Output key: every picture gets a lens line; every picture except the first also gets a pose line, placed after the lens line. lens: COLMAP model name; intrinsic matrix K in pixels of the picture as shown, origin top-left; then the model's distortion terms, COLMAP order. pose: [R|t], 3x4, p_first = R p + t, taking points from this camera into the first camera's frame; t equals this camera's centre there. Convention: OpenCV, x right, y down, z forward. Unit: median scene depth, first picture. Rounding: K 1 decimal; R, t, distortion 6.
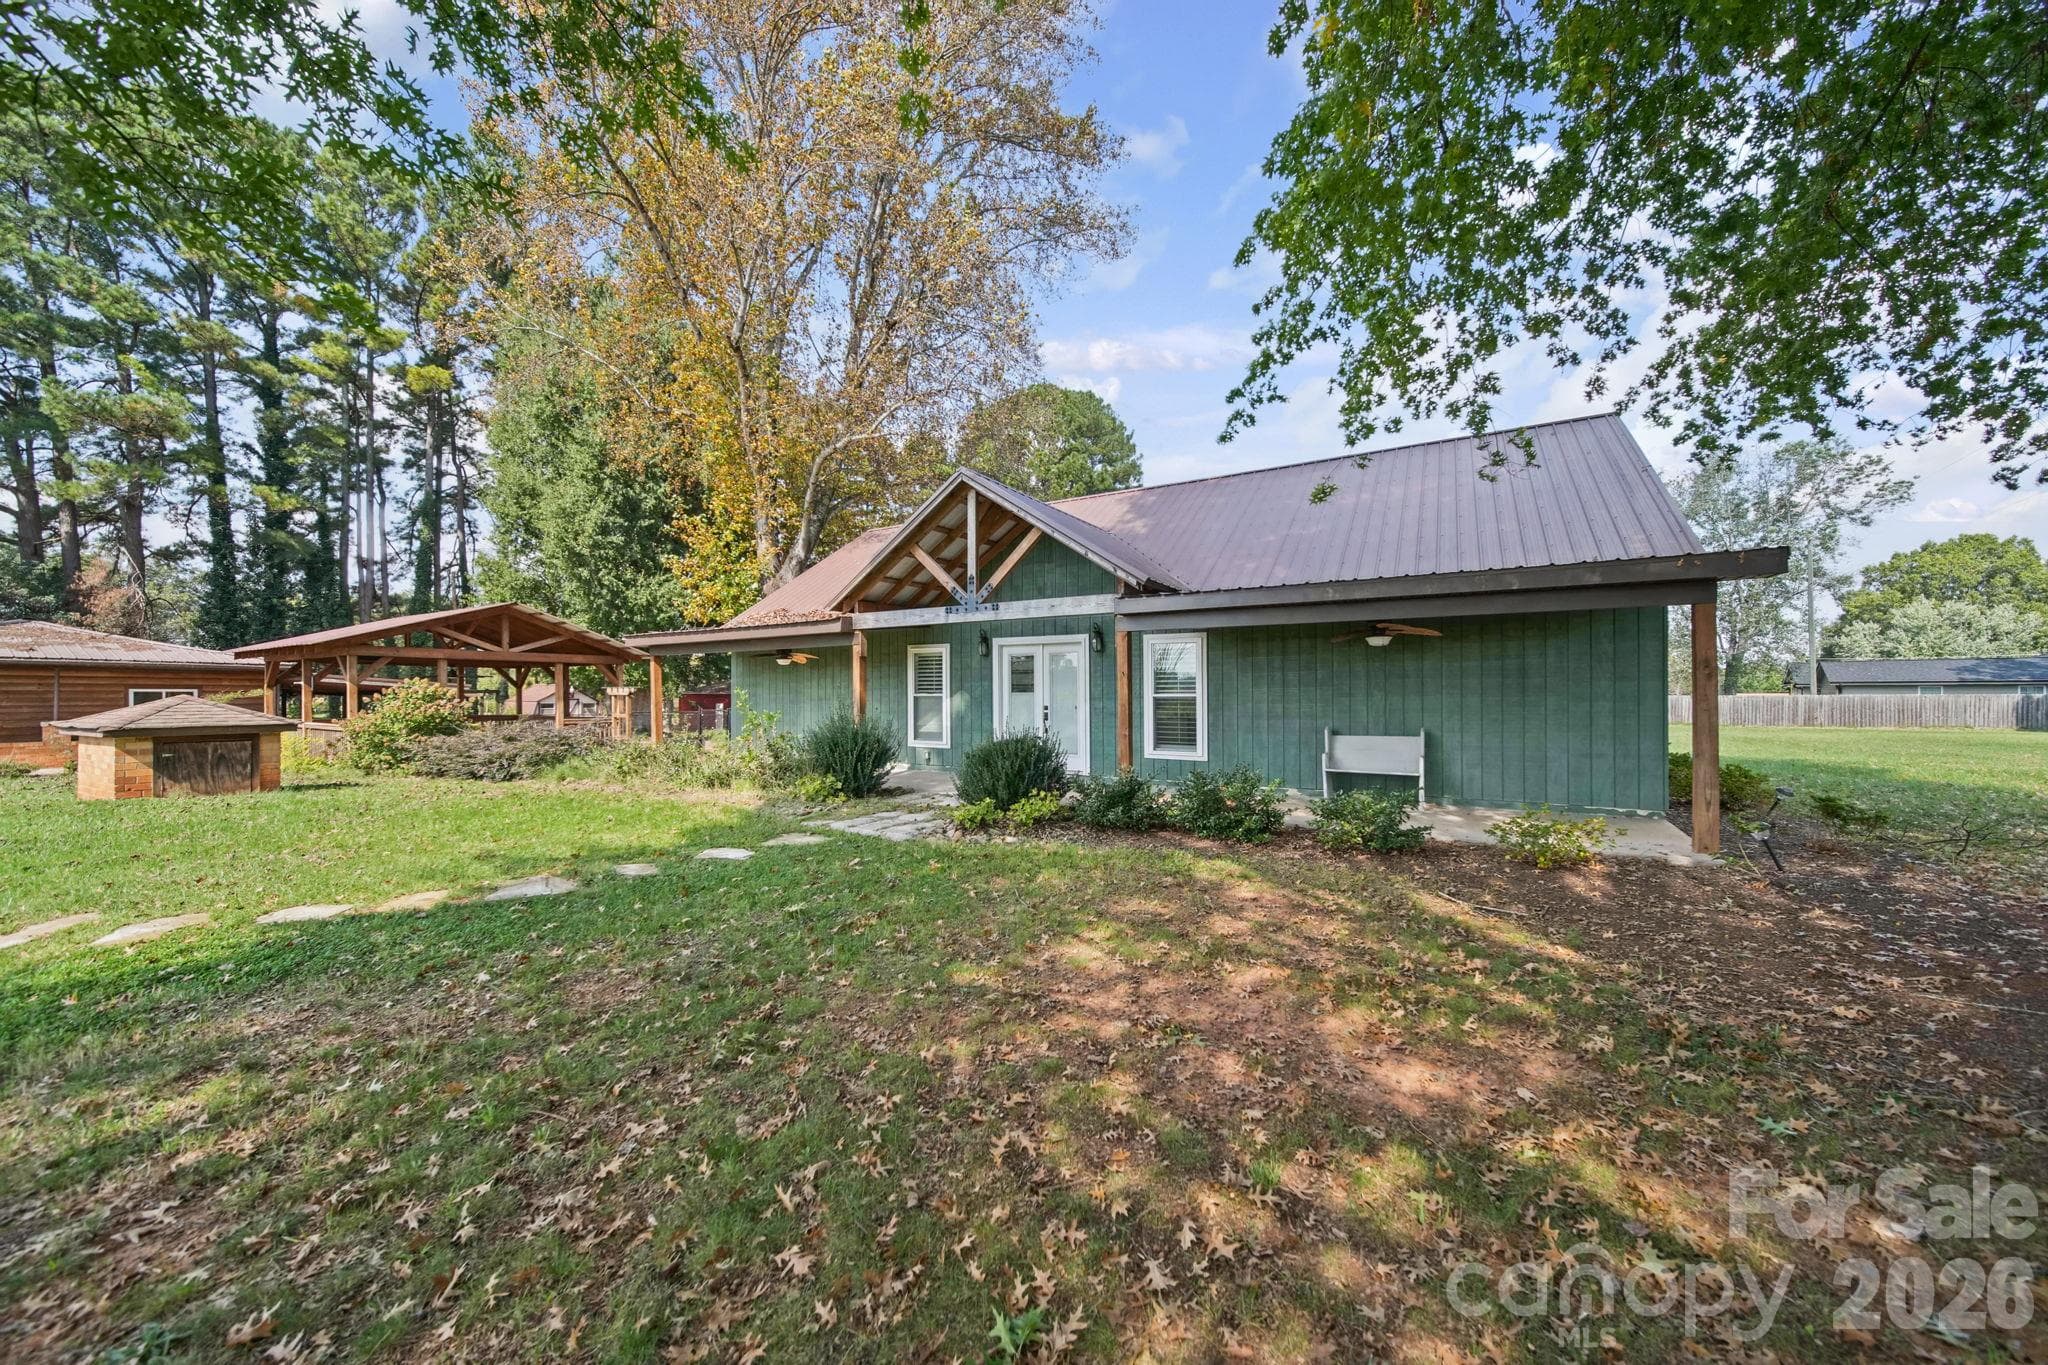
lens RADIAL K [[740.7, 0, 1019.2], [0, 740.7, 700.0], [0, 0, 1]] dist [-0.000244, -0.000018]
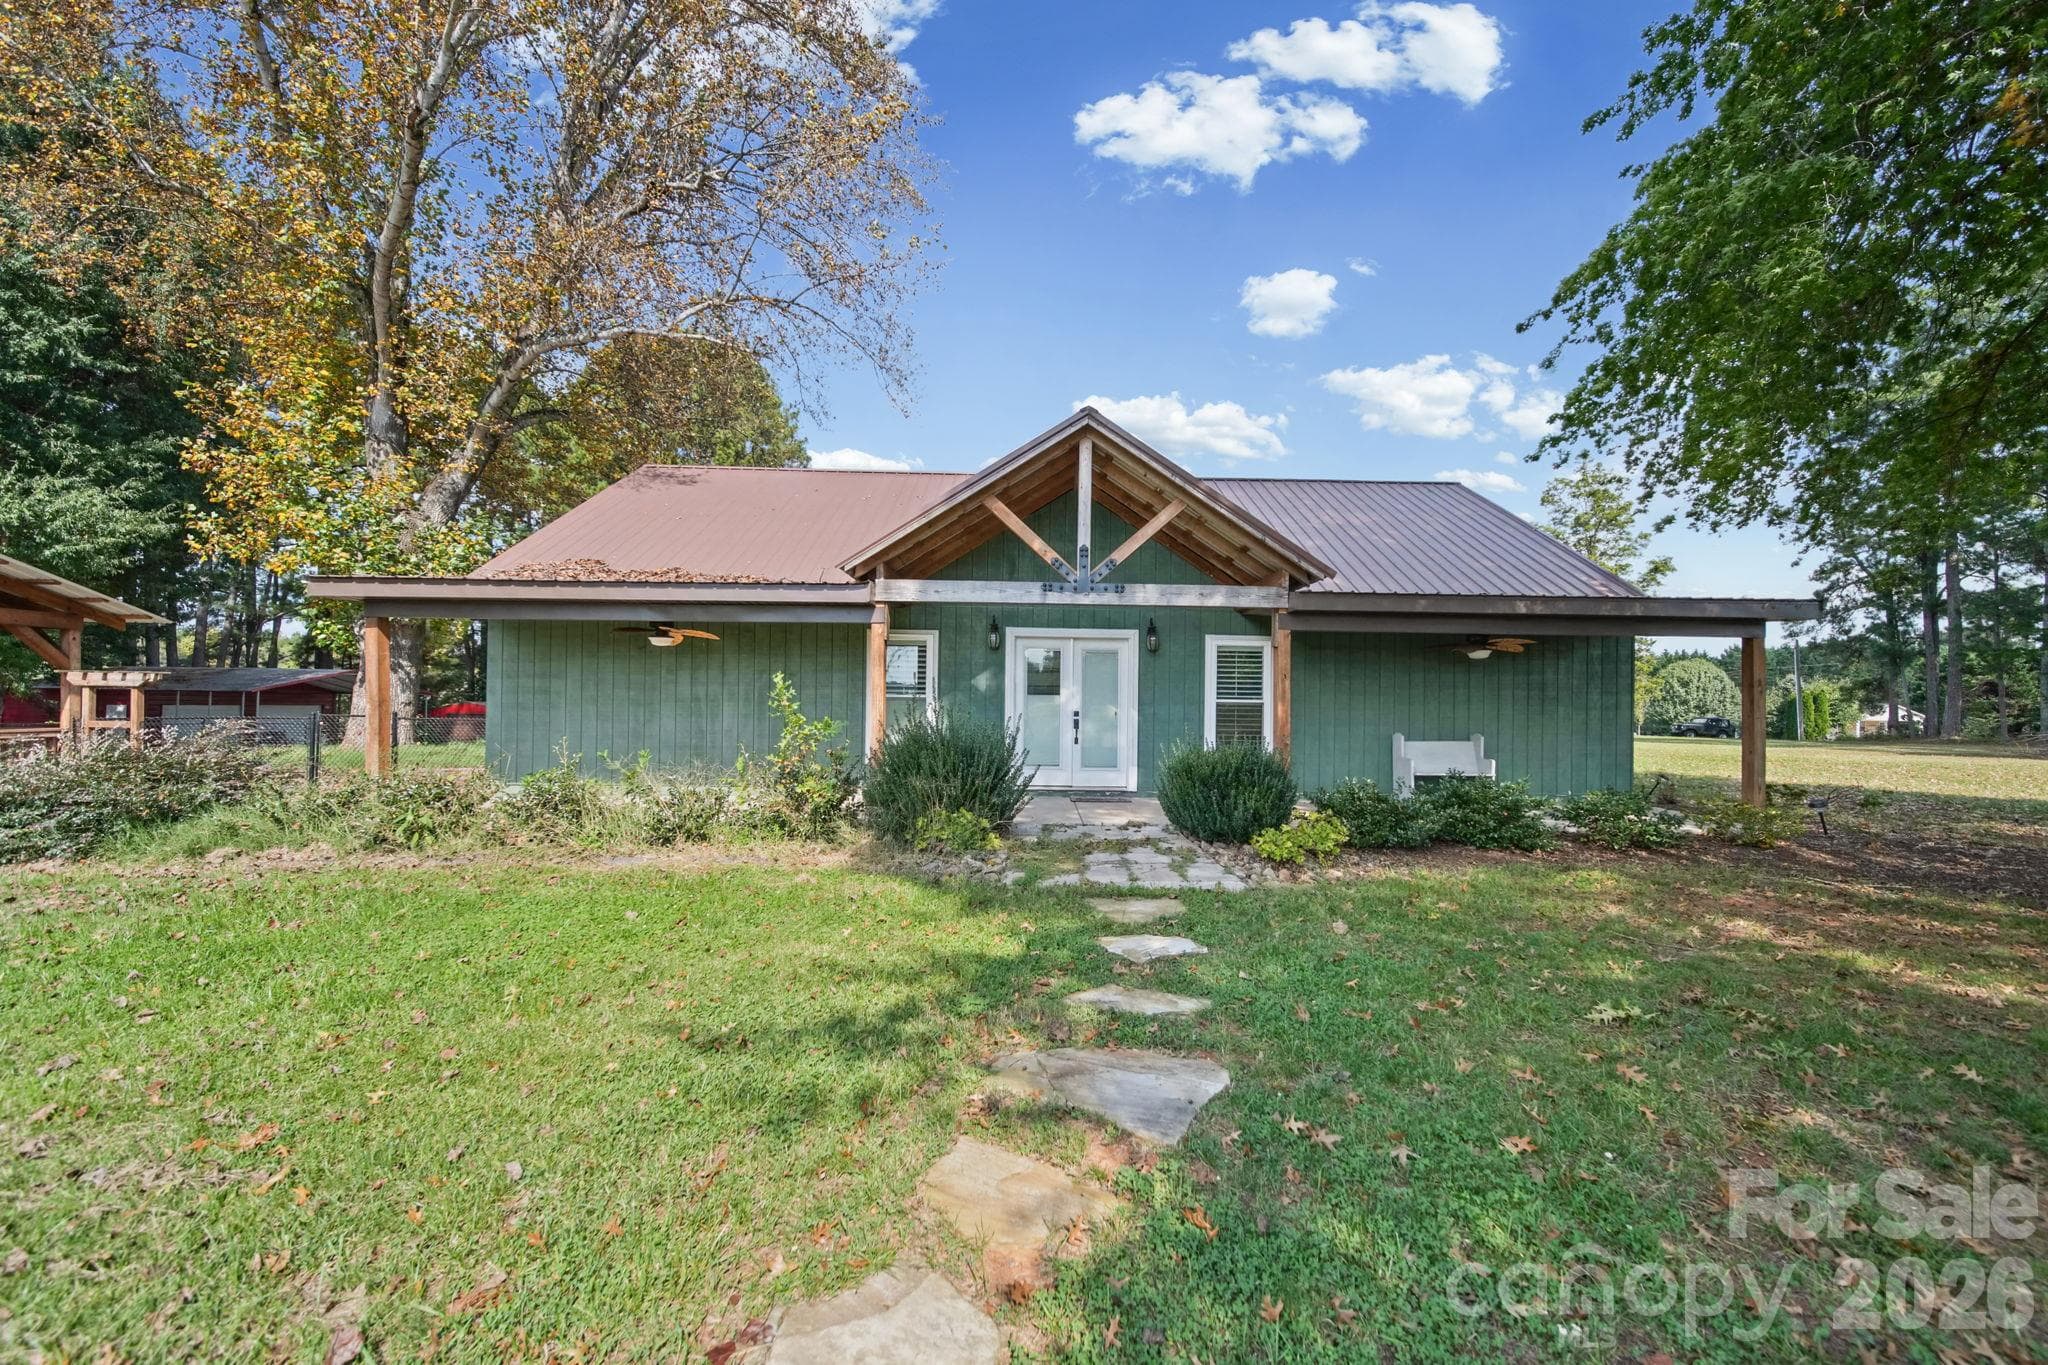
lens RADIAL K [[726.7, 0, 1028.8], [0, 726.7, 692.5], [0, 0, 1]] dist [-0.000375, -0.000052]
pose [[0.836925, 0.013264, 0.547156, -0.503057], [-0.009599, 0.999908, -0.009557, -0.005777], [-0.547233, 0.002747, 0.836976, 0.373836]]
